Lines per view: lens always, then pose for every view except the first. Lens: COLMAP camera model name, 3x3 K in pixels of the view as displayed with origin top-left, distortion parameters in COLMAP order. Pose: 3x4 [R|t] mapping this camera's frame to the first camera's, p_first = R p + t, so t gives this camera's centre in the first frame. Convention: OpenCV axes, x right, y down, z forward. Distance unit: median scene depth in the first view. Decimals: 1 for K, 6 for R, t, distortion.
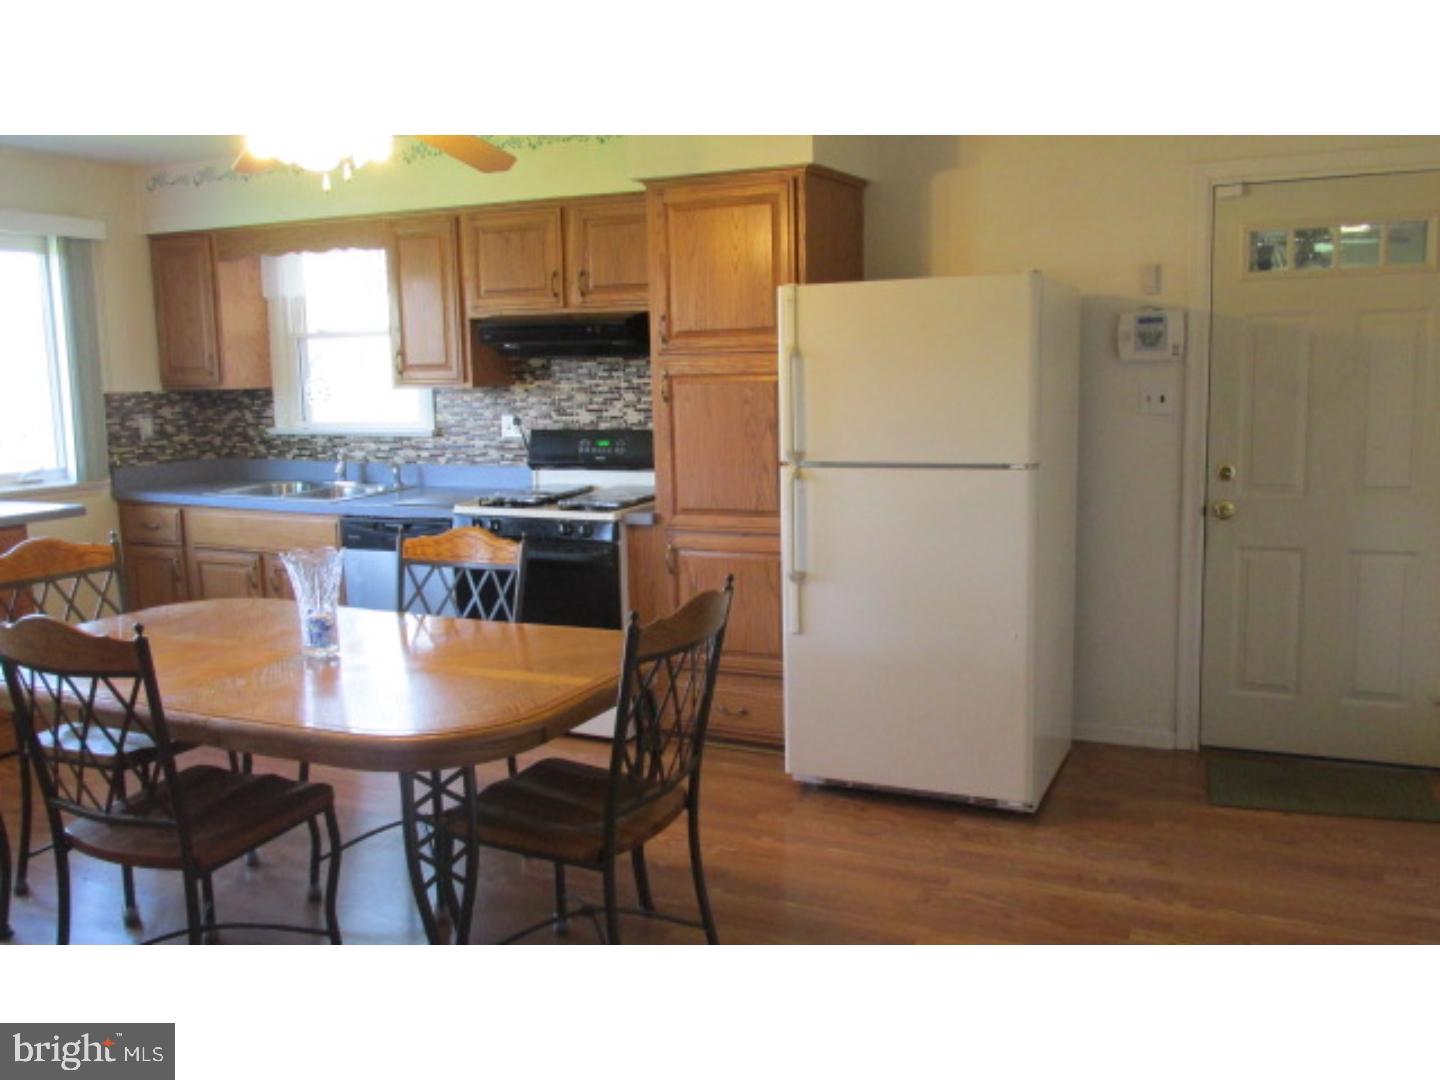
lens RADIAL K [[1199.0, 0, 713.1], [0, 1199.0, 537.6], [0, 0, 1]] dist [-0.023712, 0.006895]
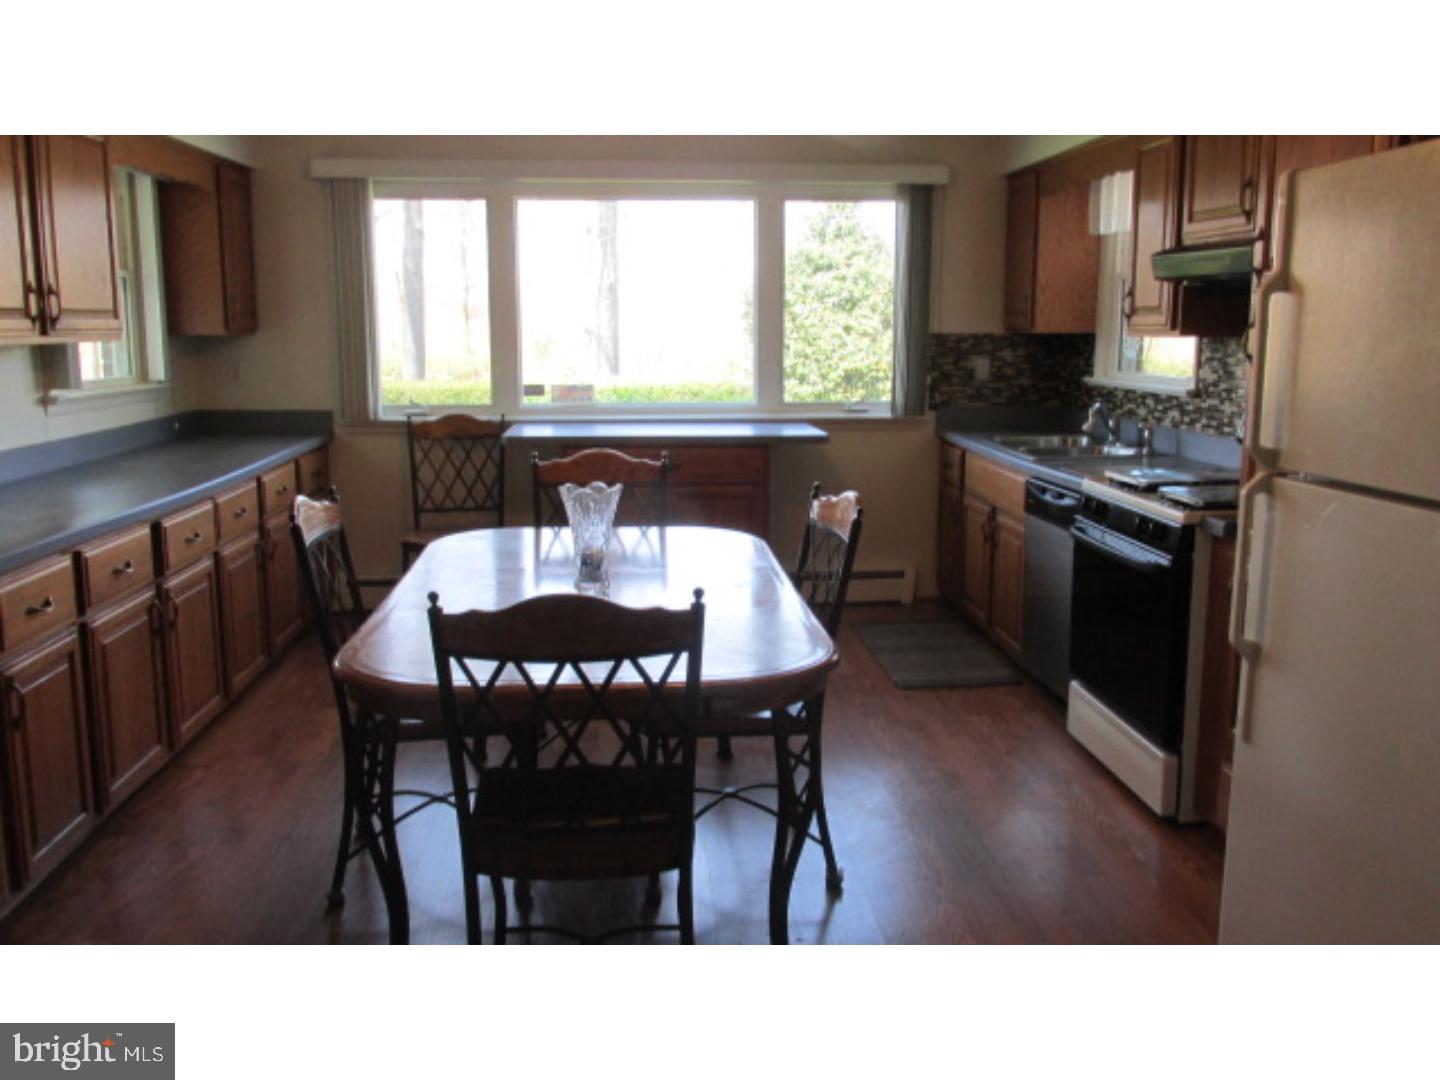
lens RADIAL K [[1199.0, 0, 713.1], [0, 1199.0, 537.6], [0, 0, 1]] dist [-0.023712, 0.006895]
pose [[0.486590, 0.169817, -0.856967, 0.311221], [-0.134253, 0.983809, 0.118723, -0.041347], [0.863253, 0.057281, 0.501511, 0.300791]]
